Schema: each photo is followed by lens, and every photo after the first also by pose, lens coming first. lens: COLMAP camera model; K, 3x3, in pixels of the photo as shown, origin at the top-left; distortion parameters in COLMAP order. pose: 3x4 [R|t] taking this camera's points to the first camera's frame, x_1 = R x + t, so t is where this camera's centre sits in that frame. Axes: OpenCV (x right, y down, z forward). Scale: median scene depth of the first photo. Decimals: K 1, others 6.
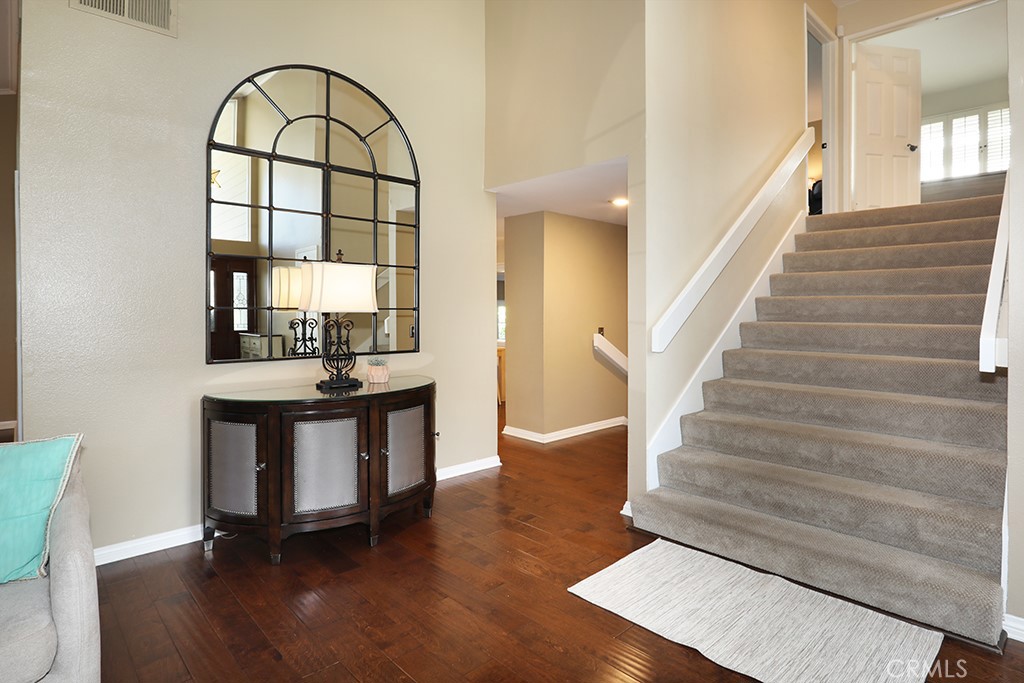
lens RADIAL K [[418.3, 0, 511.2], [0, 418.3, 309.3], [0, 0, 1]] dist [-0.030067, 0.005867]
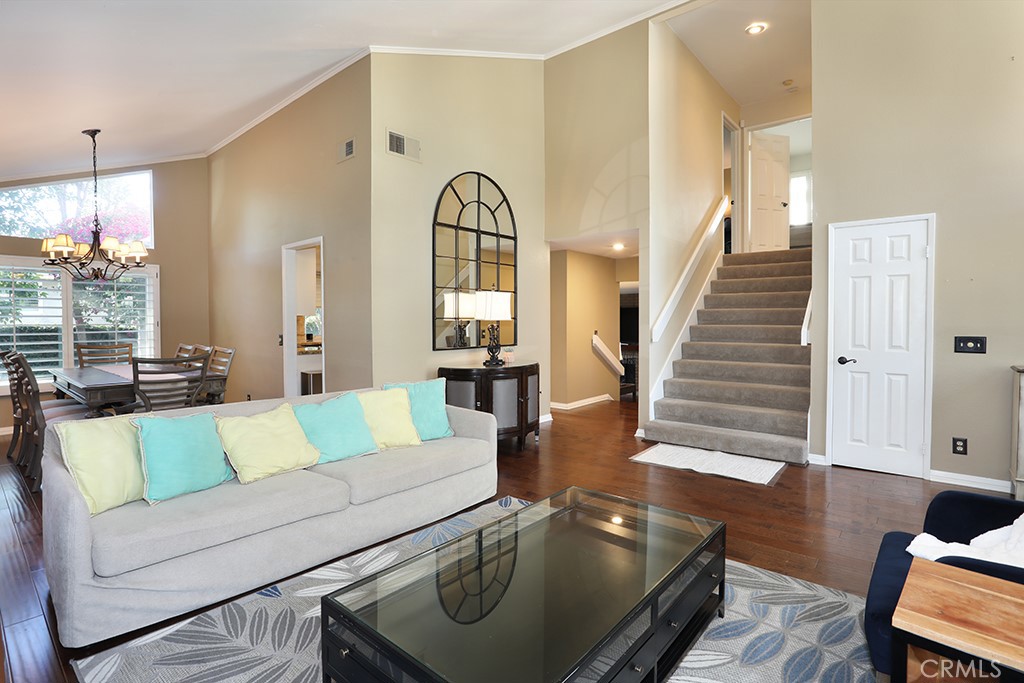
lens RADIAL K [[492.7, 0, 515.3], [0, 492.7, 316.8], [0, 0, 1]] dist [-0.048499, 0.000003]
pose [[0.969555, -0.002090, 0.244863, -0.710478], [0.001515, 0.999996, 0.002535, -0.010426], [-0.244867, -0.002087, 0.969554, -0.844834]]
